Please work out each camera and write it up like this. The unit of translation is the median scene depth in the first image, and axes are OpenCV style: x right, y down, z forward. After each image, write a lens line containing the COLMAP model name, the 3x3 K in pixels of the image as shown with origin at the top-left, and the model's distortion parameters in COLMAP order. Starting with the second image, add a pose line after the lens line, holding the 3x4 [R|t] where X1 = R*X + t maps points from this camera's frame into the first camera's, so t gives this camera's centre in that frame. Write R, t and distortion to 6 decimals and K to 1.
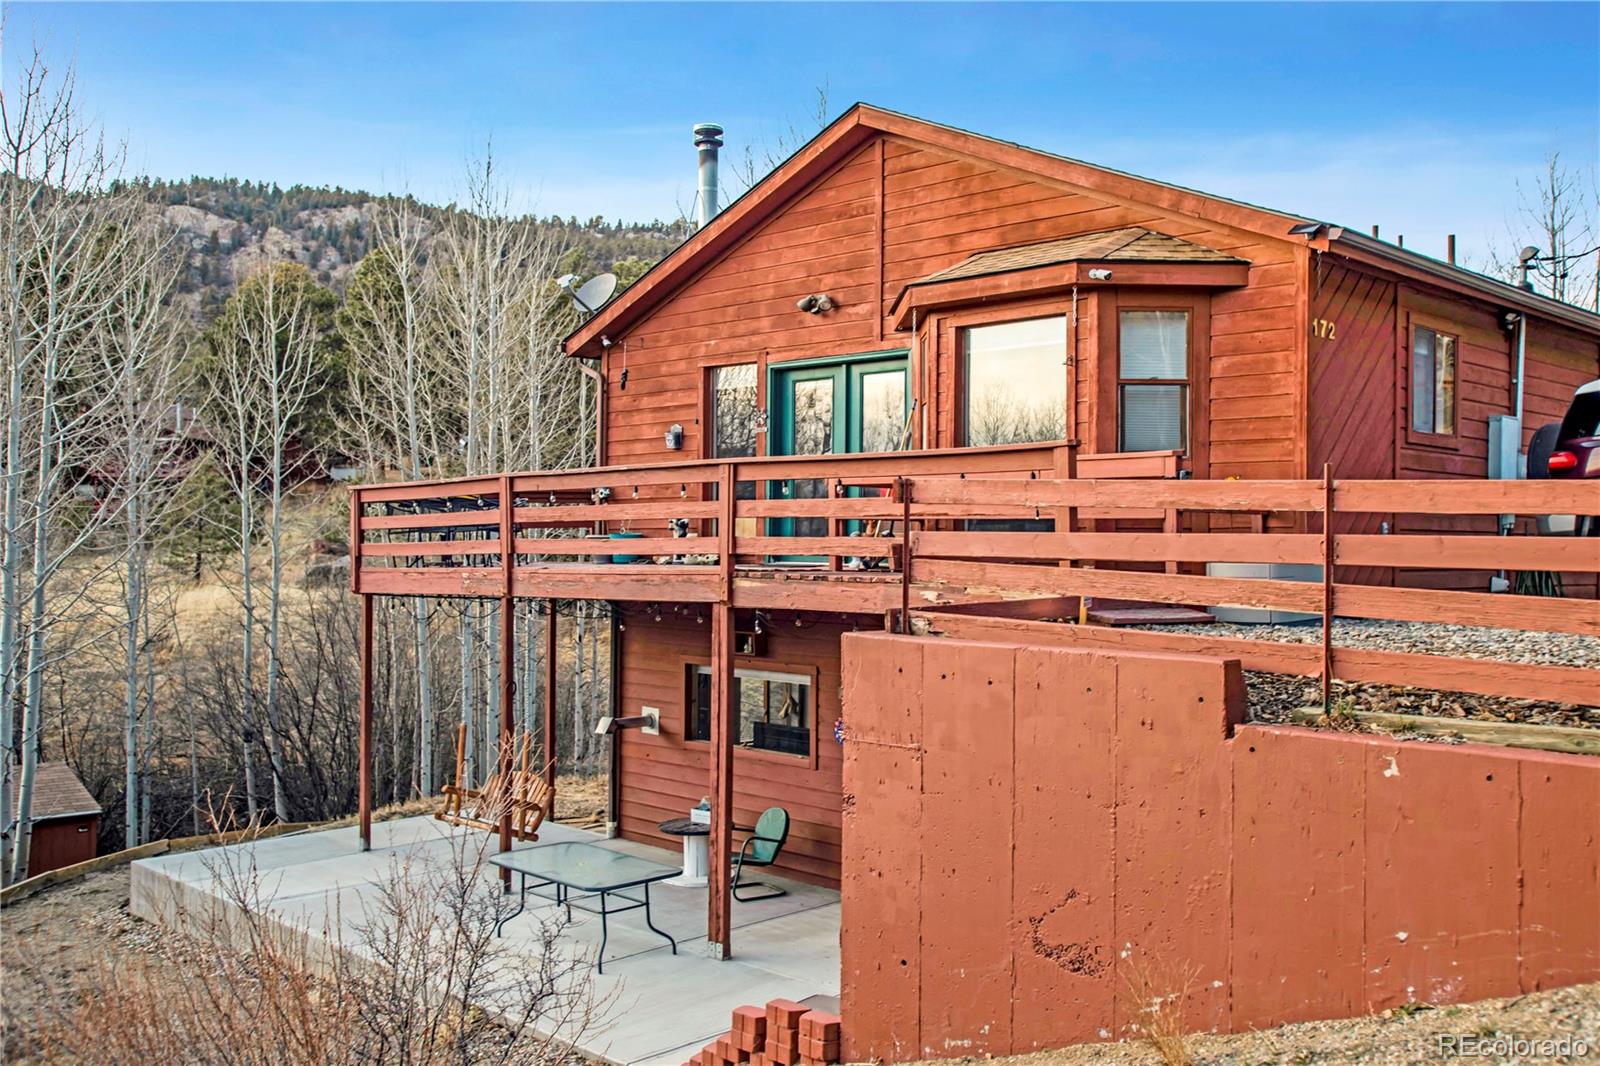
lens RADIAL K [[1494.0, 0, 800.0], [0, 1494.0, 533.0], [0, 0, 1]] dist [-0.019616, 0.010385]
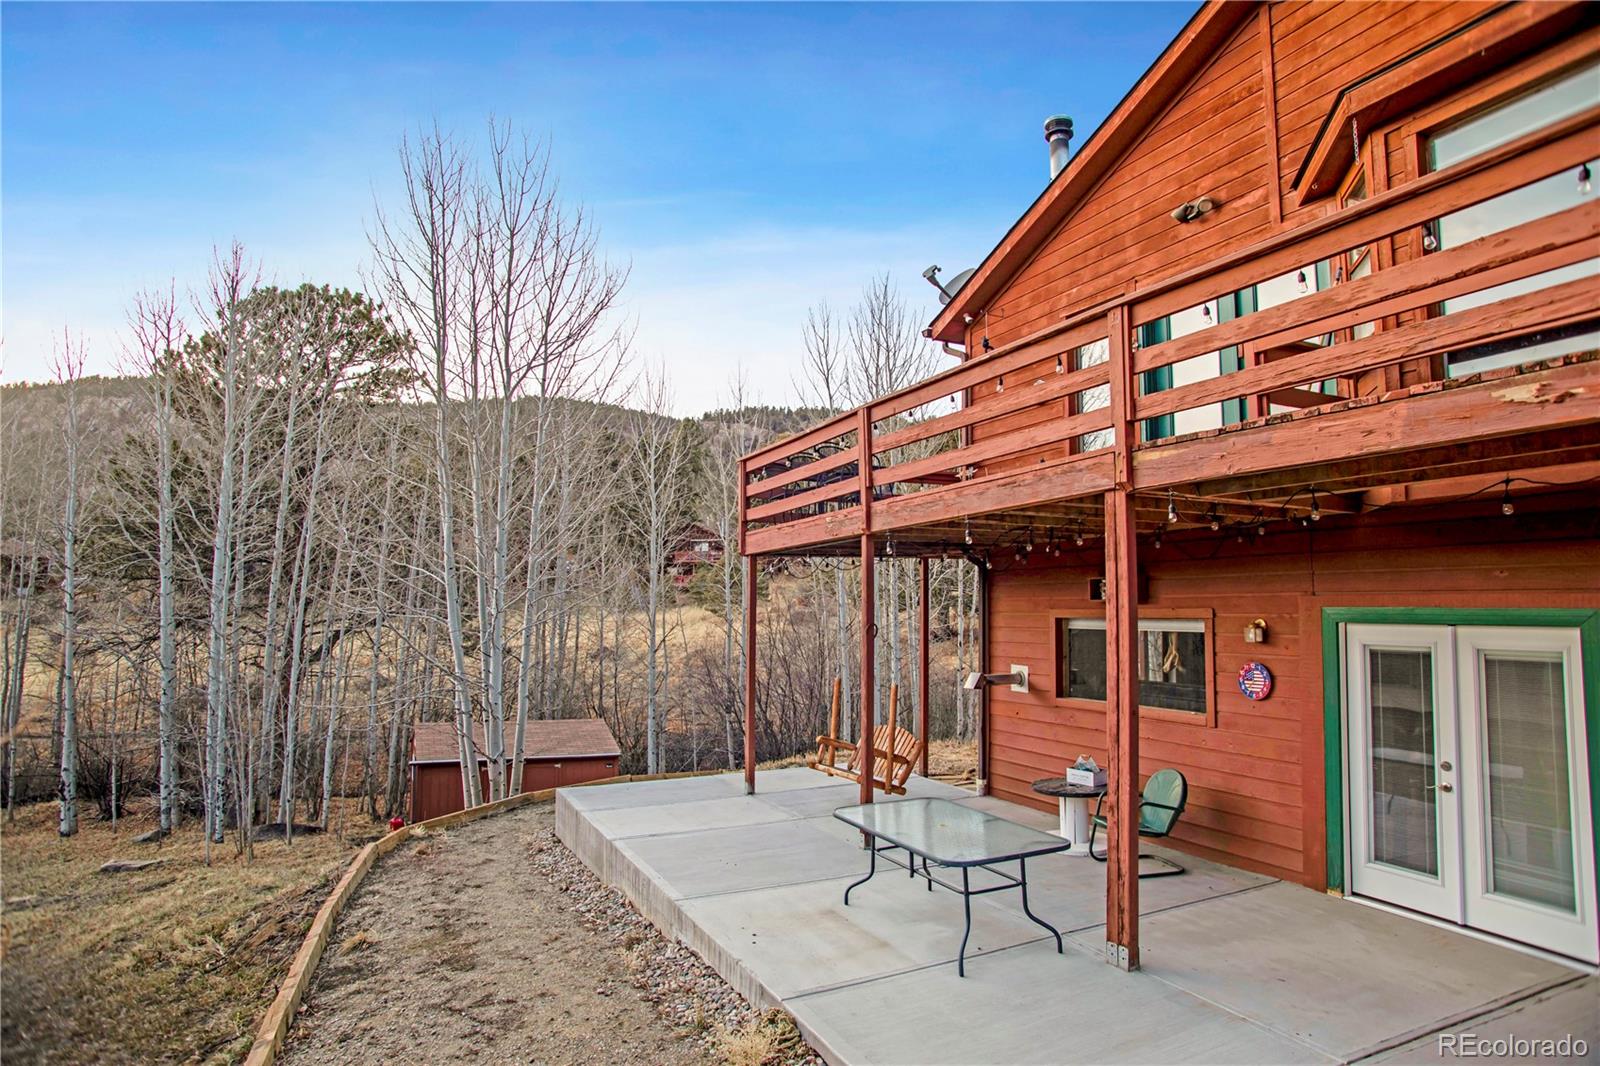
lens RADIAL K [[906.2, 0, 800.0], [0, 906.2, 533.0], [0, 0, 1]] dist [-0.107243, 0.070905]
pose [[0.946922, -0.027798, -0.320258, -0.049730], [0.001626, 0.996656, -0.081701, 0.087427], [0.321458, 0.076844, 0.943801, 0.428524]]
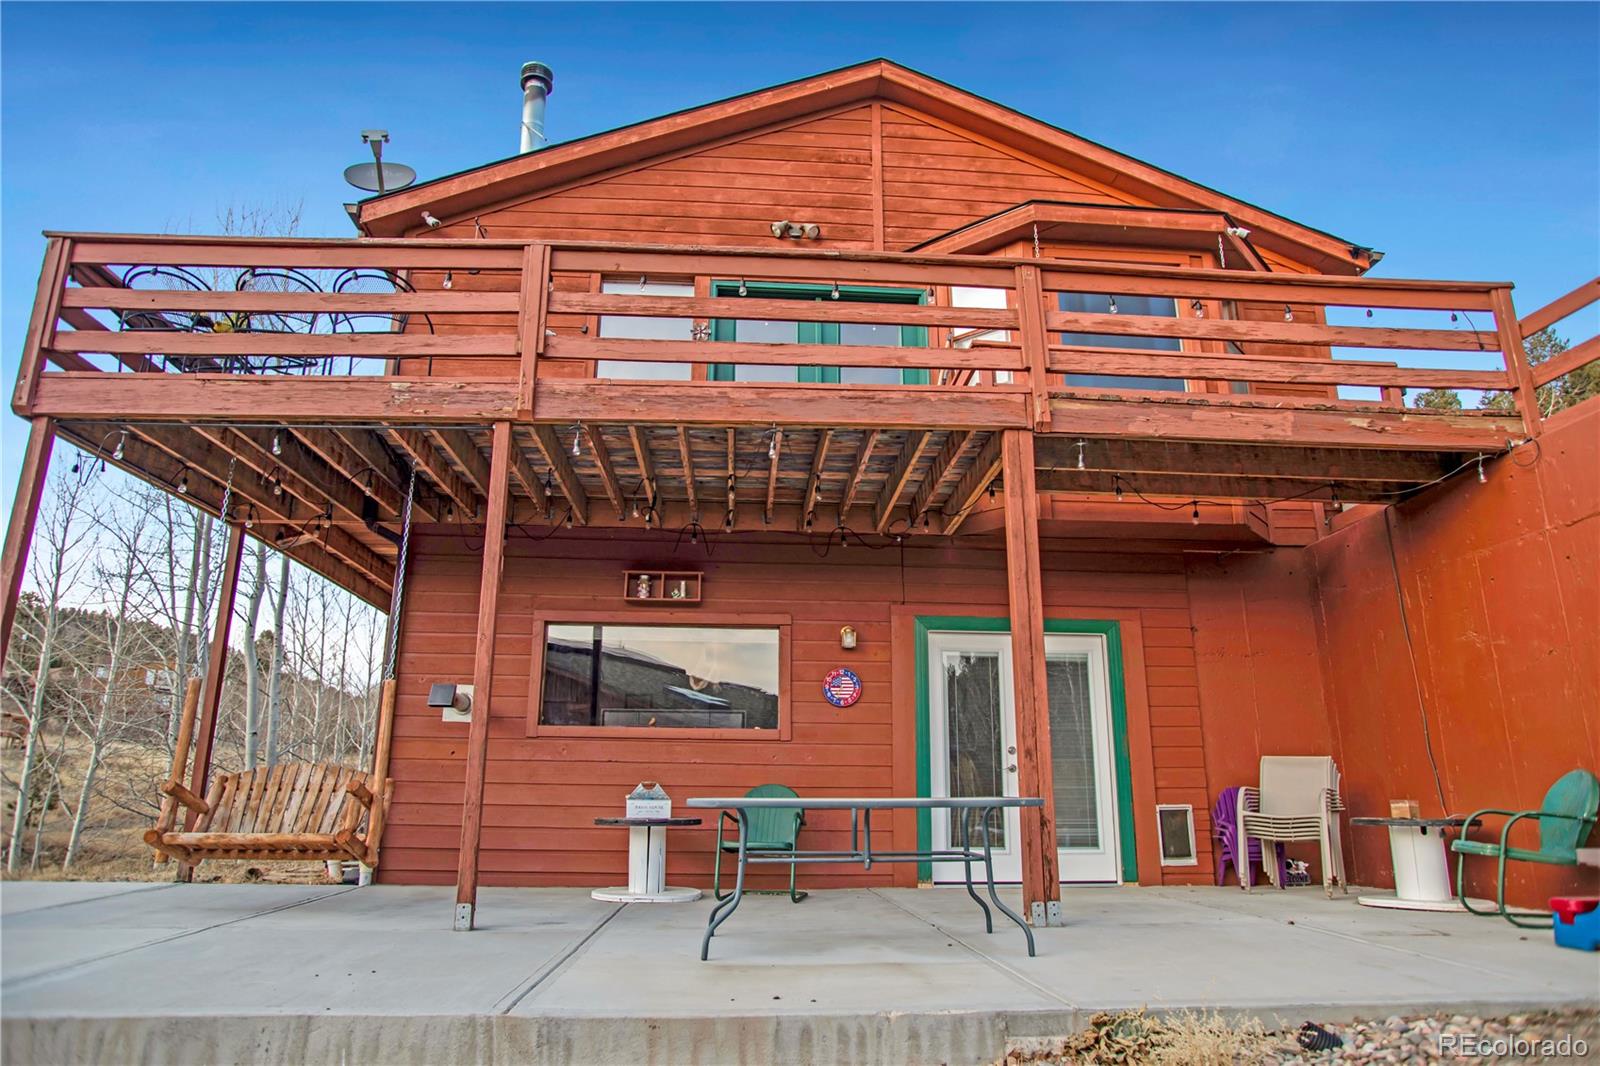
lens RADIAL K [[983.6, 0, 800.0], [0, 983.6, 533.0], [0, 0, 1]] dist [-0.064460, -0.000072]
pose [[0.648370, 0.199334, 0.734767, -0.398370], [-0.004131, 0.966023, -0.258425, 0.187429], [-0.761314, 0.164520, 0.627164, 0.644503]]
